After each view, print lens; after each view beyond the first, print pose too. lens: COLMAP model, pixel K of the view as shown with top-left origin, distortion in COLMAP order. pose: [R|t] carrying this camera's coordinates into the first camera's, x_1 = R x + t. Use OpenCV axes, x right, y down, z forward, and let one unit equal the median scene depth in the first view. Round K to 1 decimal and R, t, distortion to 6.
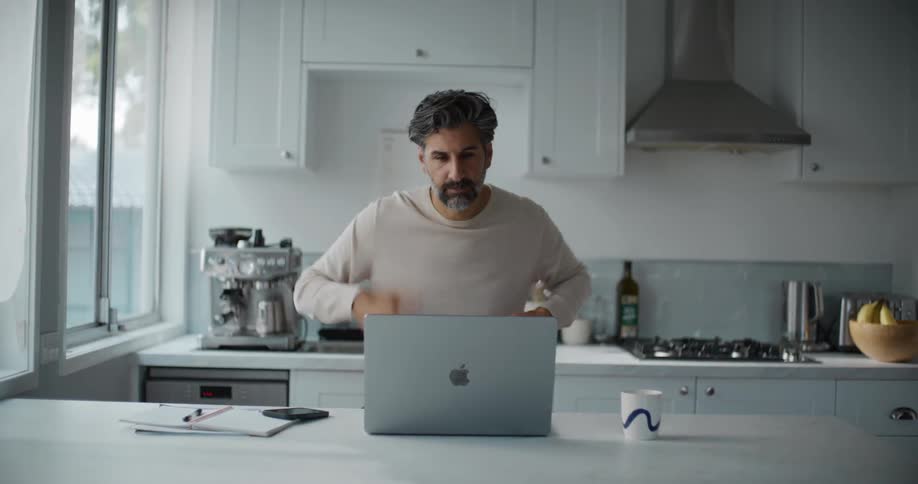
lens RADIAL K [[1214.5, 0, 457.2], [0, 1214.5, 245.8], [0, 0, 1]] dist [-0.069447, 0.000000]
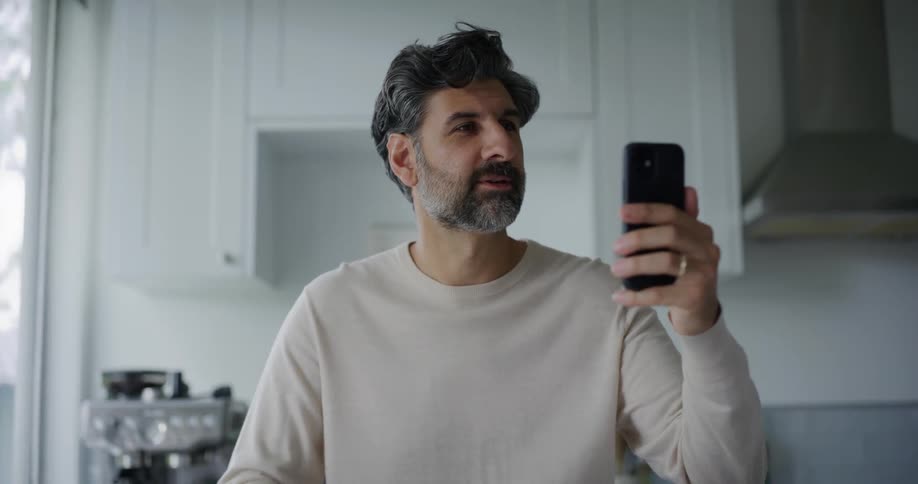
lens RADIAL K [[1214.5, 0, 465.4], [0, 1214.5, 244.1], [0, 0, 1]] dist [-0.069447, 0.000000]
pose [[0.999384, -0.034932, 0.003341, -0.014512], [0.035021, 0.986858, -0.157746, 0.025867], [0.002213, 0.157766, 0.987474, 0.375841]]
